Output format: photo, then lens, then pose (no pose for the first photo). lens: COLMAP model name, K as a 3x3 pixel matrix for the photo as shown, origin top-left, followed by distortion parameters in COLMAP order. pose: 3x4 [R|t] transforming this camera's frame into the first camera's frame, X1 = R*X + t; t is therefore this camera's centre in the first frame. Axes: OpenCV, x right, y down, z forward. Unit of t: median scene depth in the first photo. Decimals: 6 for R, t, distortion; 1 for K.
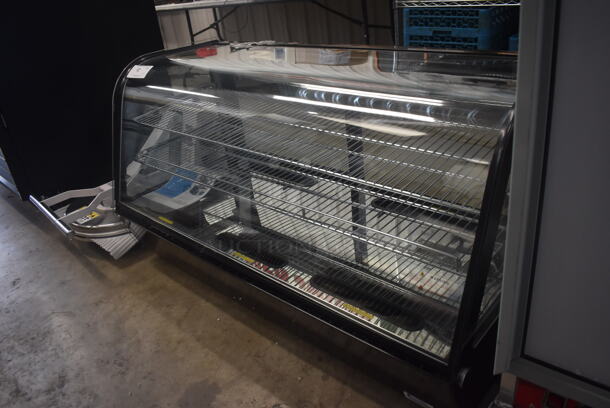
lens RADIAL K [[479.5, 0, 305.0], [0, 479.5, 204.0], [0, 0, 1]] dist [-0.088675, -0.004361]
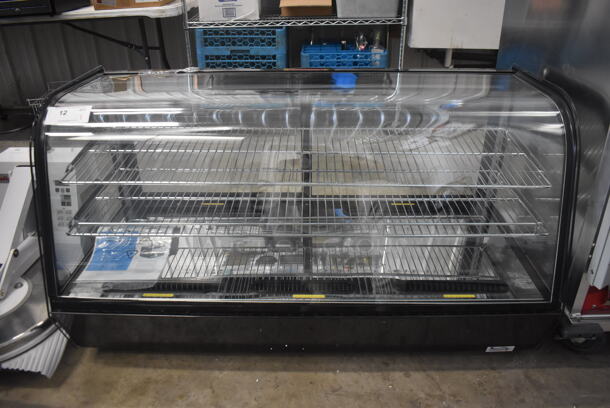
lens RADIAL K [[479.5, 0, 305.0], [0, 479.5, 204.0], [0, 0, 1]] dist [-0.088675, -0.004361]
pose [[0.744646, -0.219462, 0.630348, -0.517276], [0.238906, 0.969467, 0.055304, -0.089526], [-0.623239, 0.109412, 0.774340, 0.194398]]
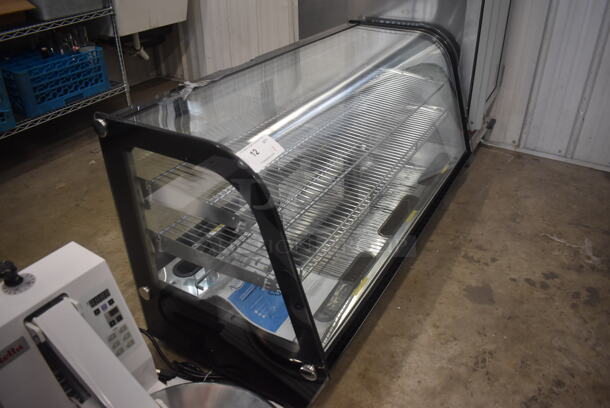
lens RADIAL K [[479.5, 0, 305.0], [0, 479.5, 204.0], [0, 0, 1]] dist [-0.088675, -0.004361]
pose [[-0.213286, -0.412638, 0.885573, -0.844860], [0.473853, 0.748988, 0.463121, -0.447580], [-0.854384, 0.518409, 0.035781, 0.880504]]
